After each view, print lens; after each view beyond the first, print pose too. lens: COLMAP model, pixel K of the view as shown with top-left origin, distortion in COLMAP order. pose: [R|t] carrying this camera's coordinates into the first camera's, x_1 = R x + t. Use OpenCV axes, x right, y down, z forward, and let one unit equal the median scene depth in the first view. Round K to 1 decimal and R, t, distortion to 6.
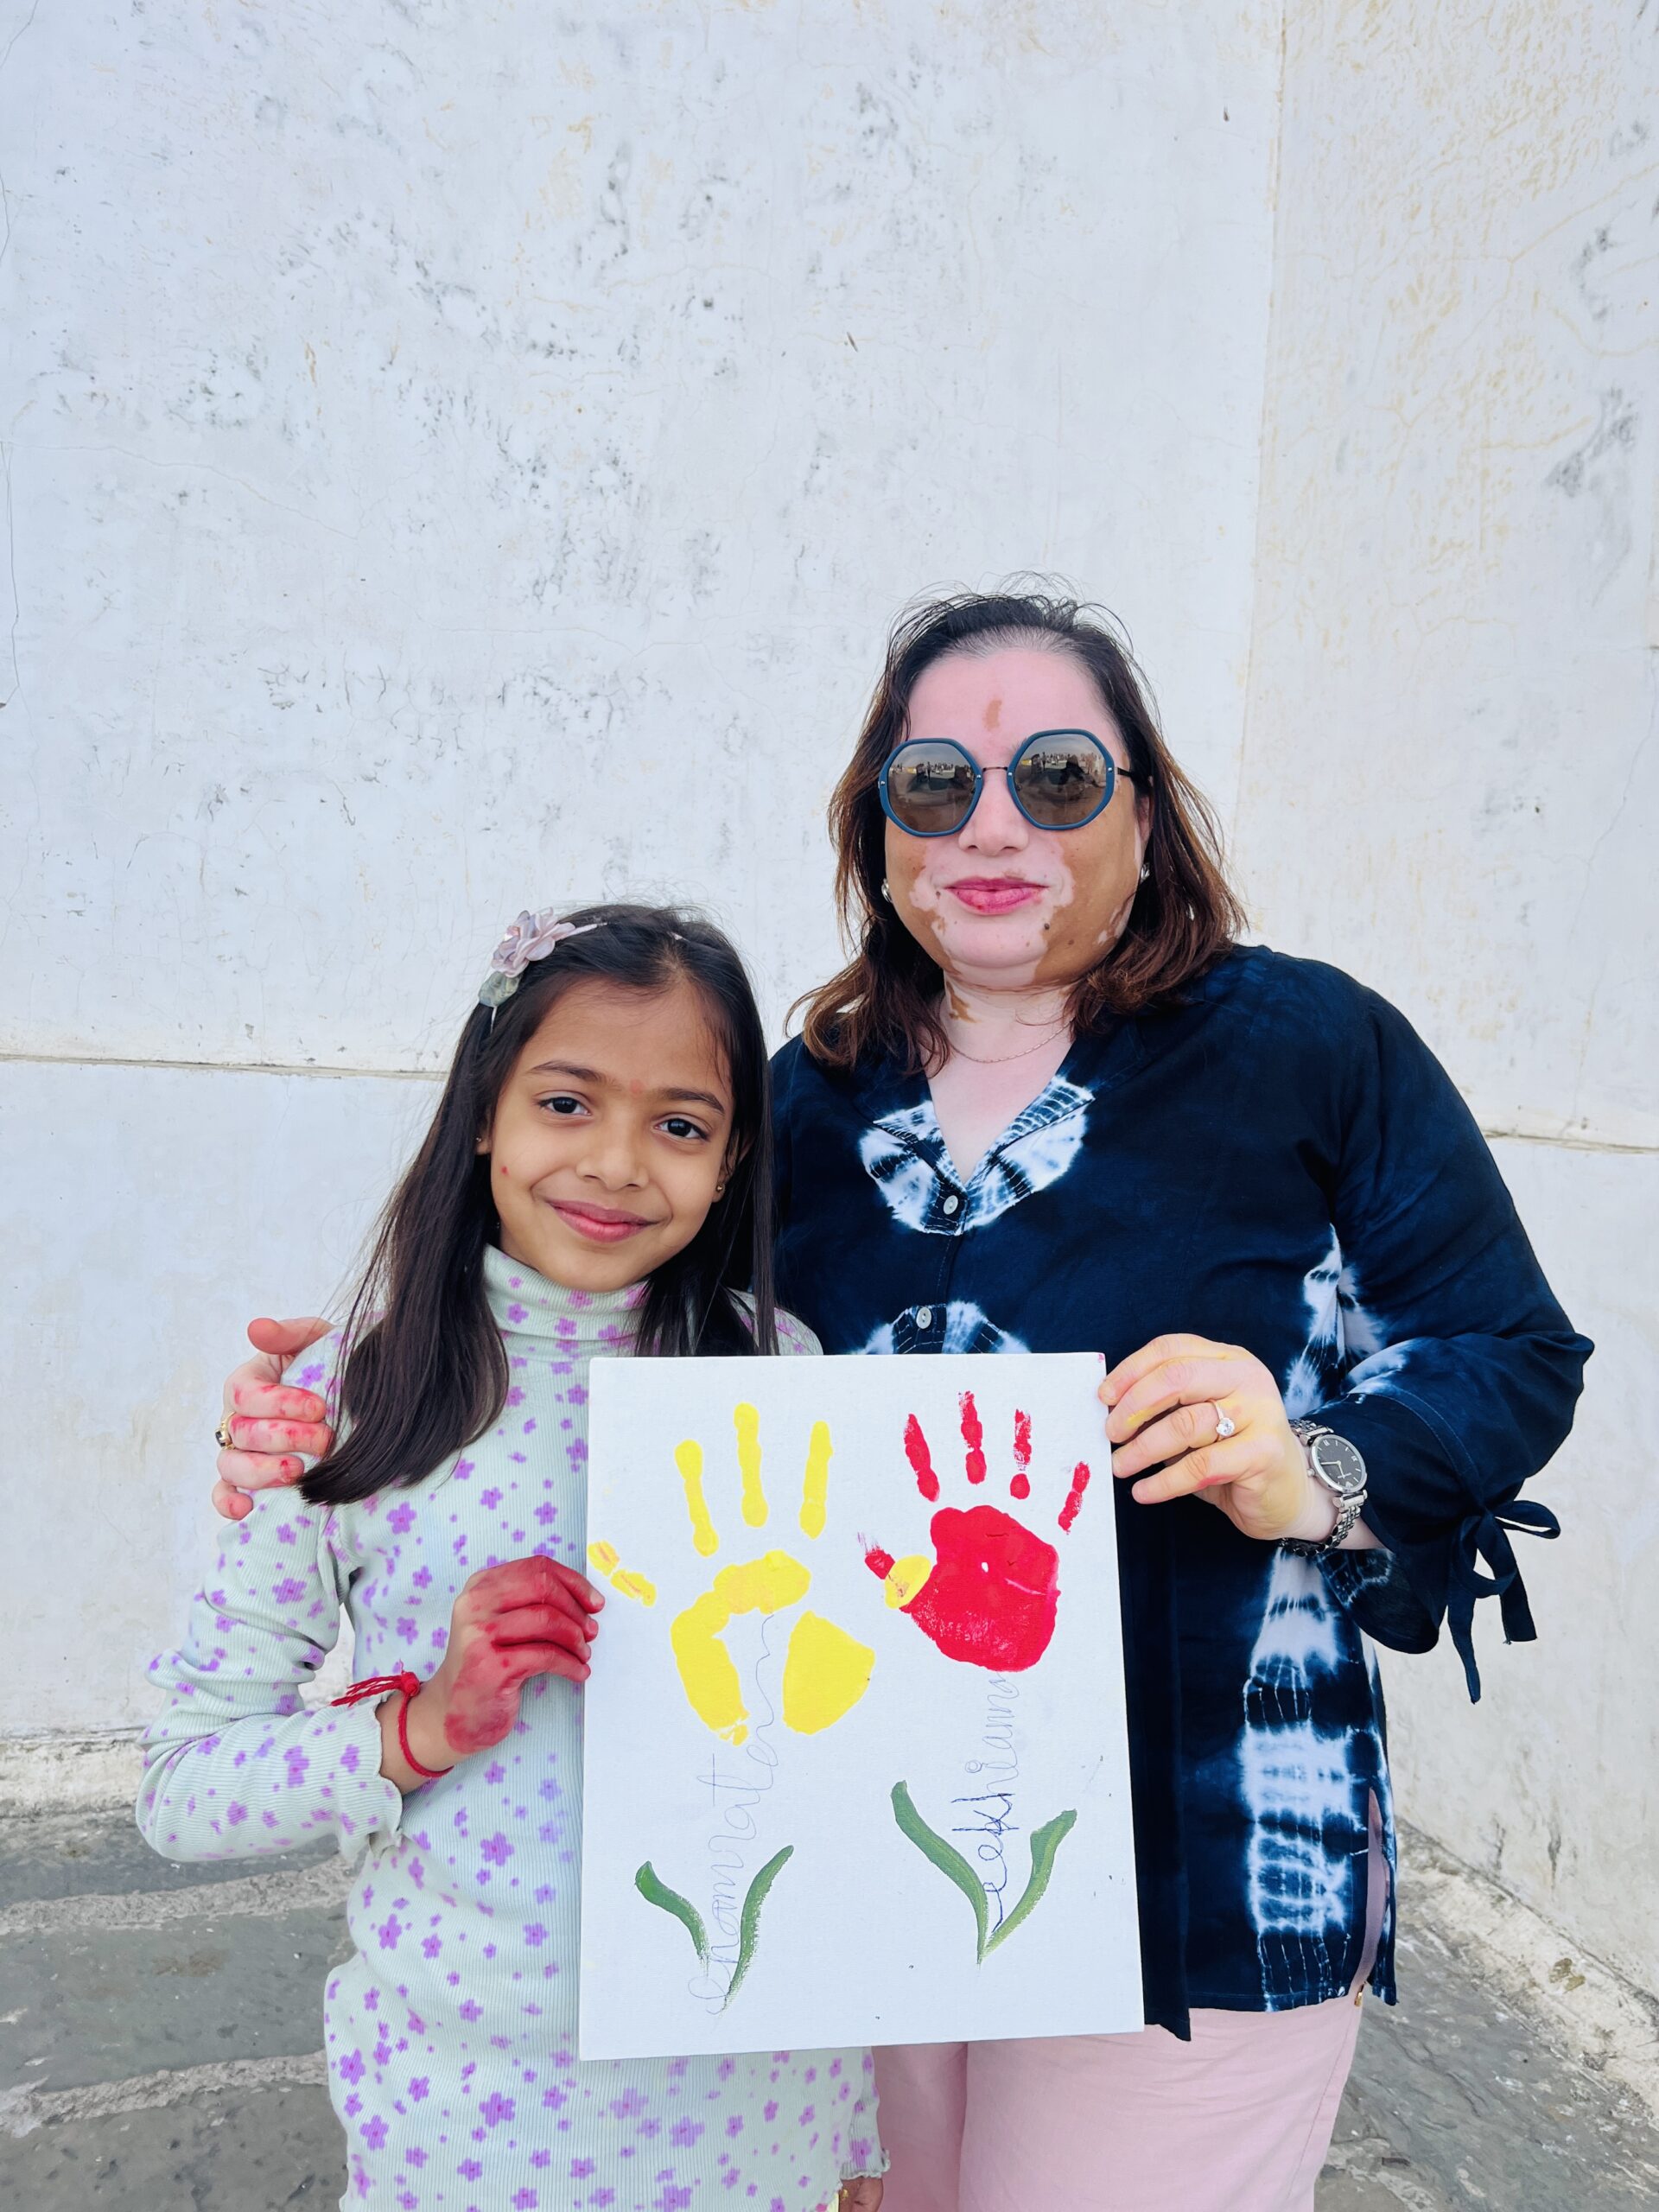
lens RADIAL K [[1671.6, 0, 838.2], [0, 1671.6, 1115.7], [0, 0, 1]] dist [0.059919, -0.086324]
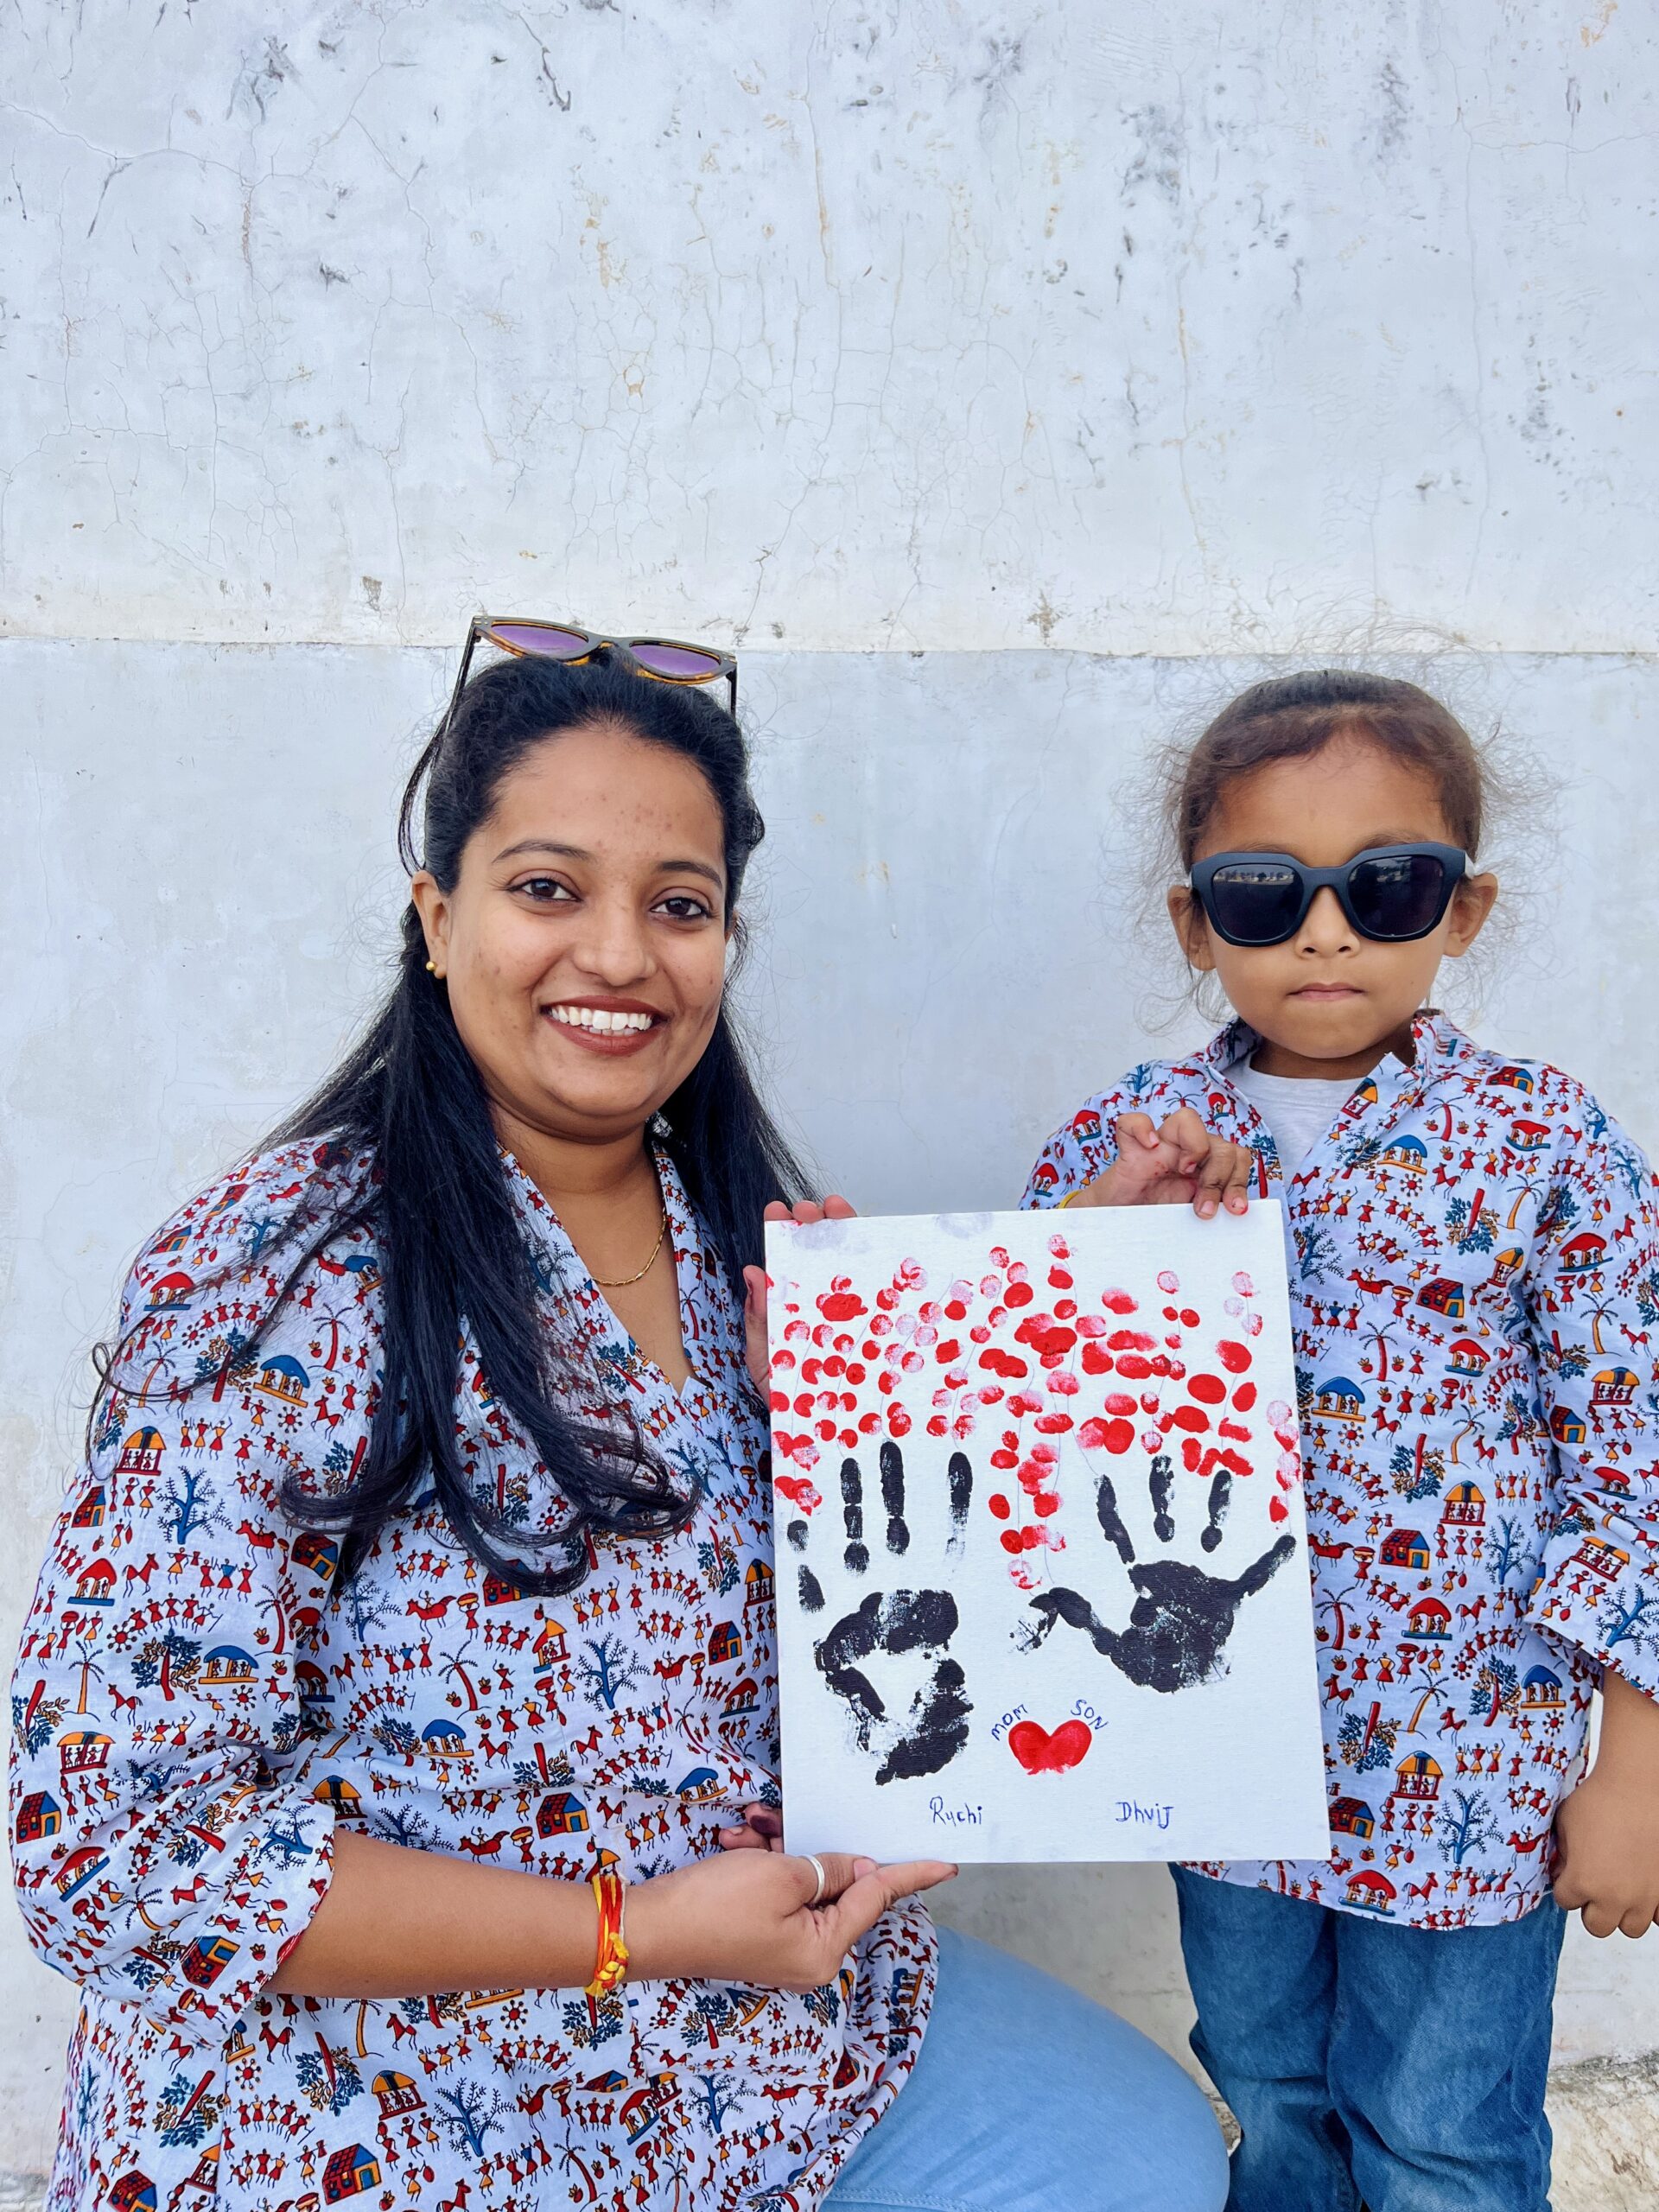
lens RADIAL K [[1671.6, 0, 825.4], [0, 1671.6, 1135.4], [0, 0, 1]] dist [0.059919, -0.086324]
pose [[0.976557, -0.057871, -0.207333, -0.146810], [0.059202, 0.998246, 0.000216, 0.100653], [0.206957, -0.012485, 0.978270, 0.581509]]
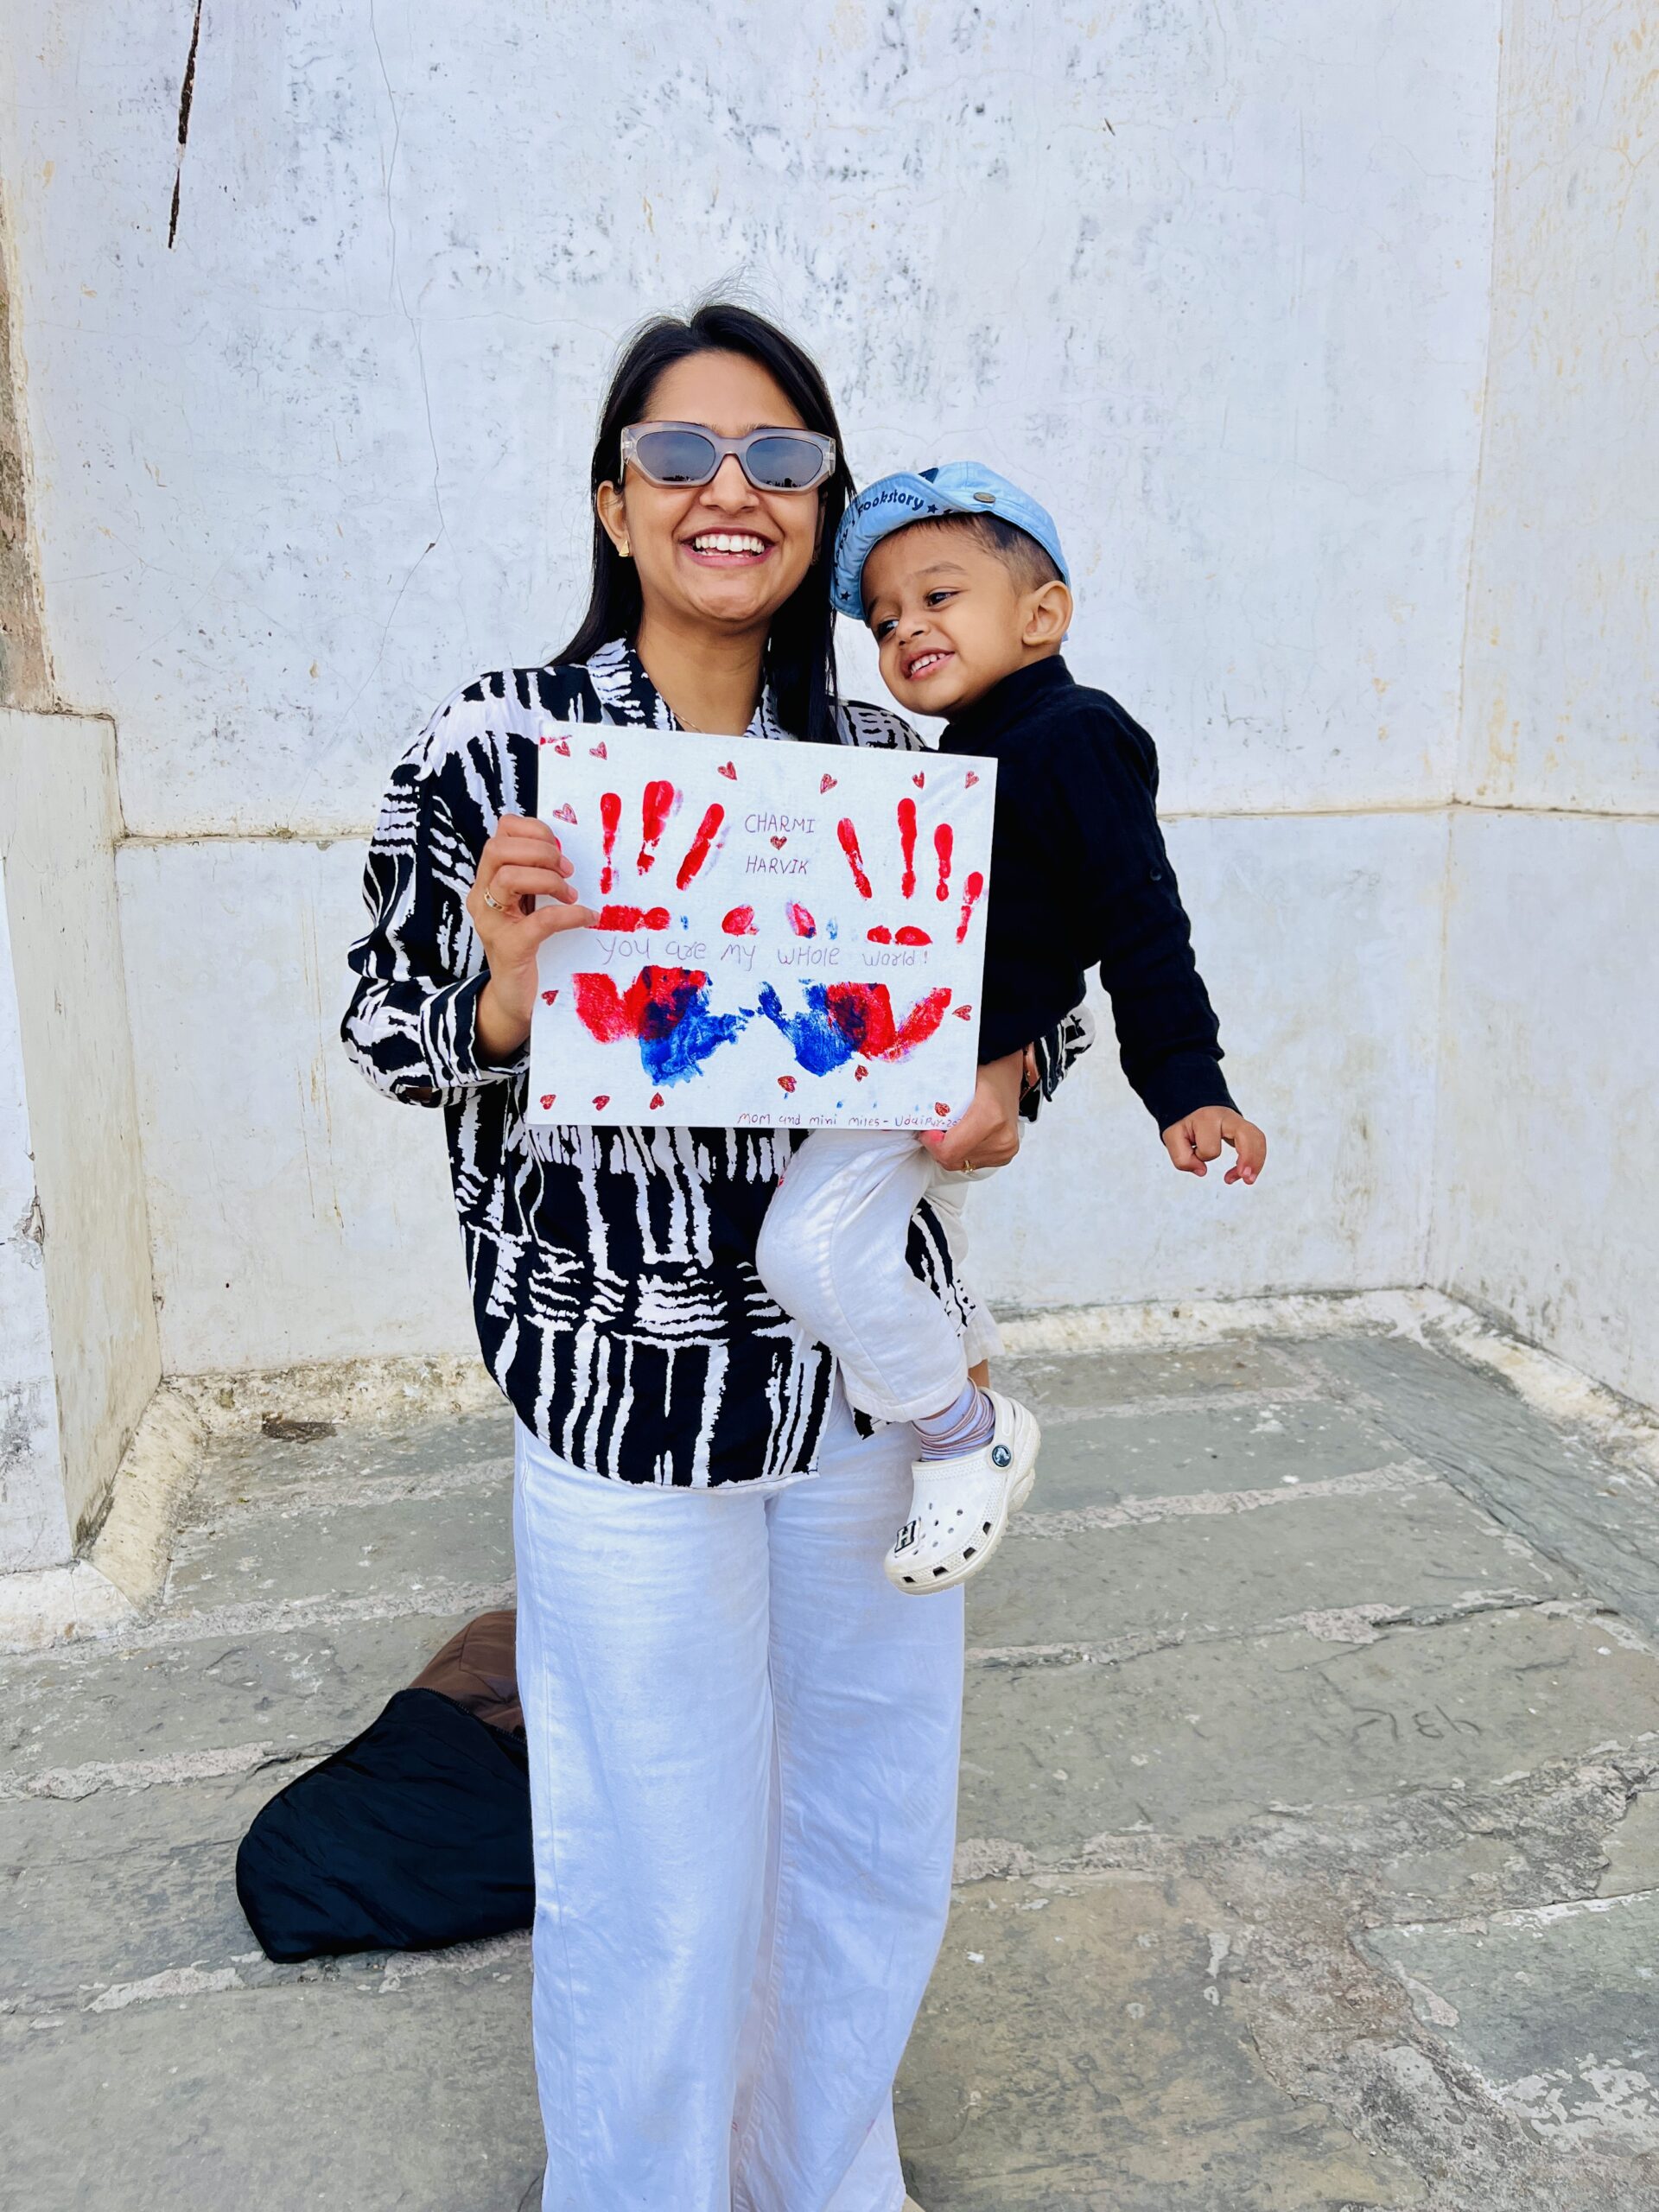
lens RADIAL K [[1671.6, 0, 827.7], [0, 1671.6, 1087.1], [0, 0, 1]] dist [0.059919, -0.086324]
pose [[0.990632, -0.041135, -0.130215, -0.061240], [0.060551, 0.987003, 0.148855, -0.016663], [0.122399, -0.155345, 0.980248, -0.220212]]
